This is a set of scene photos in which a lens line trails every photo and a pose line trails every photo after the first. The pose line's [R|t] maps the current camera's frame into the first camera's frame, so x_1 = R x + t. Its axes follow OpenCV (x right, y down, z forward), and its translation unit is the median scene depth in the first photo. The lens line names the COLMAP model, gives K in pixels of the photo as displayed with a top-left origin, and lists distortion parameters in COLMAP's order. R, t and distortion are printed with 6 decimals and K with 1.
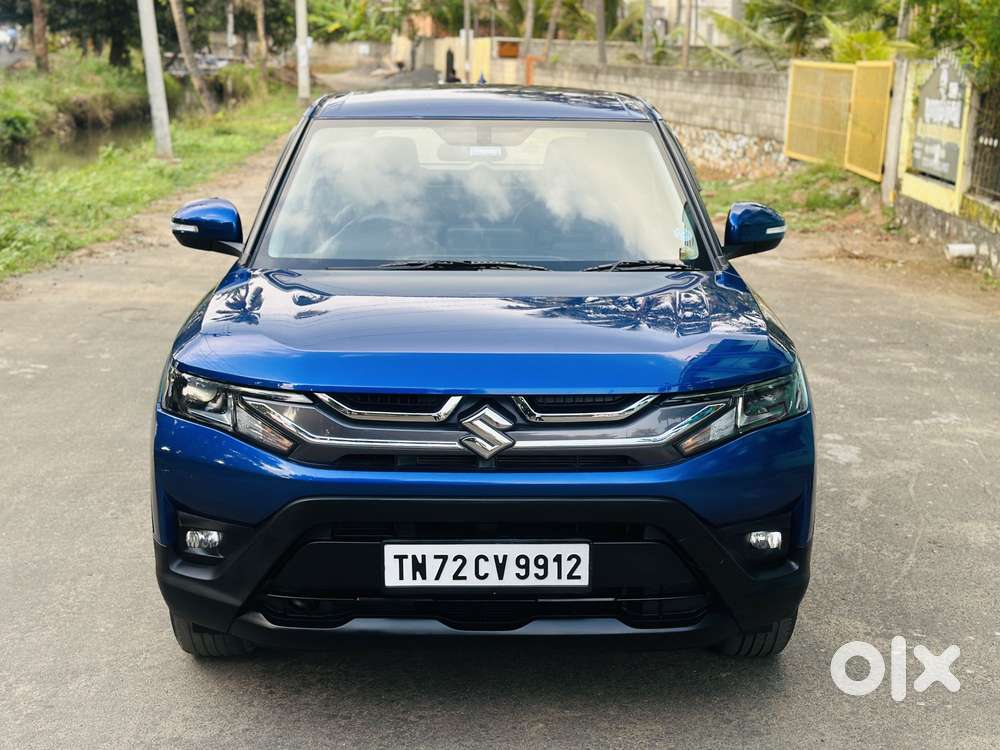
lens RADIAL K [[1387.9, 0, 500.8], [0, 1387.9, 397.1], [0, 0, 1]] dist [0.113839, 0.000000]
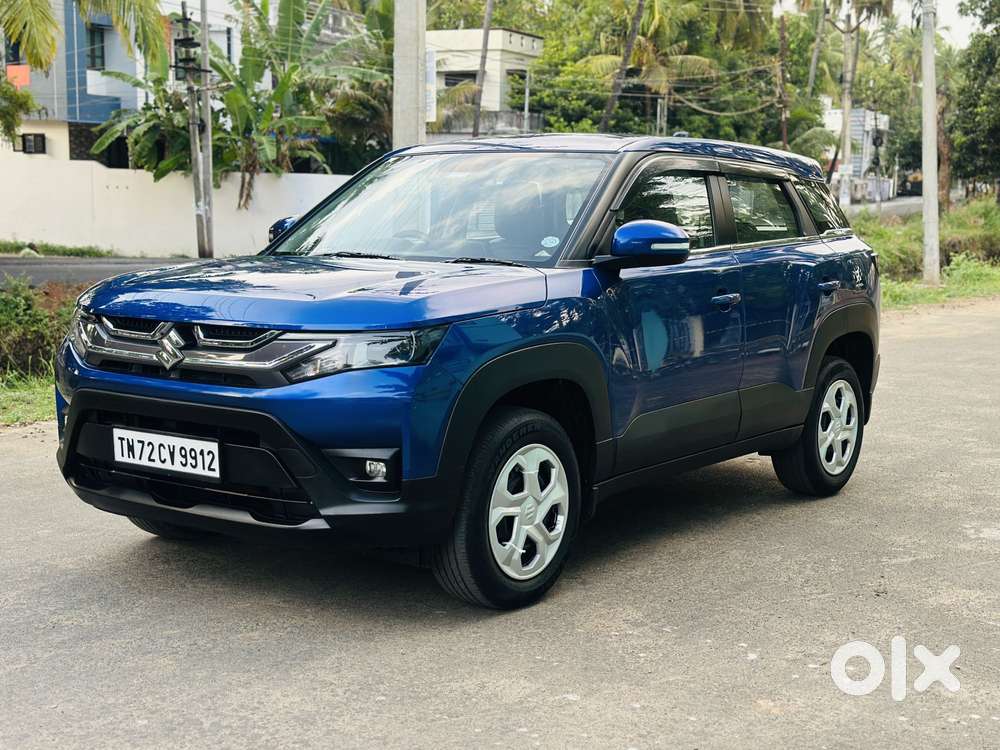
lens RADIAL K [[1387.9, 0, 509.8], [0, 1387.9, 403.2], [0, 0, 1]] dist [0.113839, 0.000000]
pose [[0.796902, 0.083246, -0.598346, 0.957991], [-0.142924, 0.988322, -0.052849, 0.091754], [0.586959, 0.127634, 0.799493, 0.126087]]
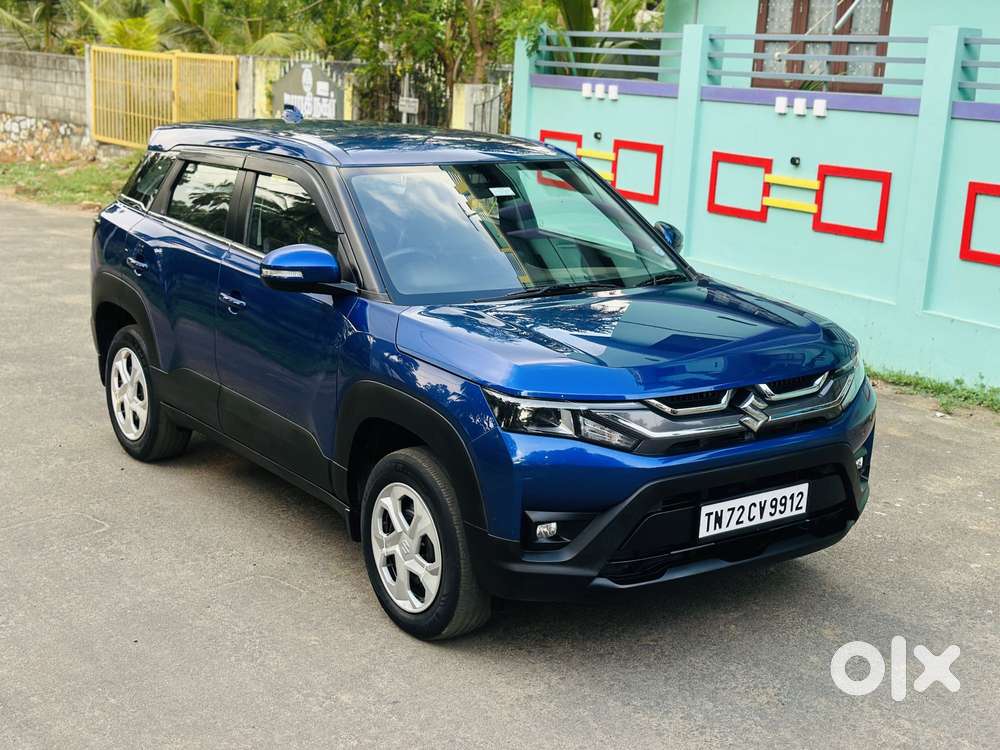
lens RADIAL K [[1387.9, 0, 482.7], [0, 1387.9, 374.1], [0, 0, 1]] dist [0.113839, 0.000000]
pose [[0.829459, -0.114392, 0.546730, -0.899082], [0.110294, 0.993076, 0.040450, -0.089709], [-0.547571, 0.026750, 0.836332, -0.002983]]
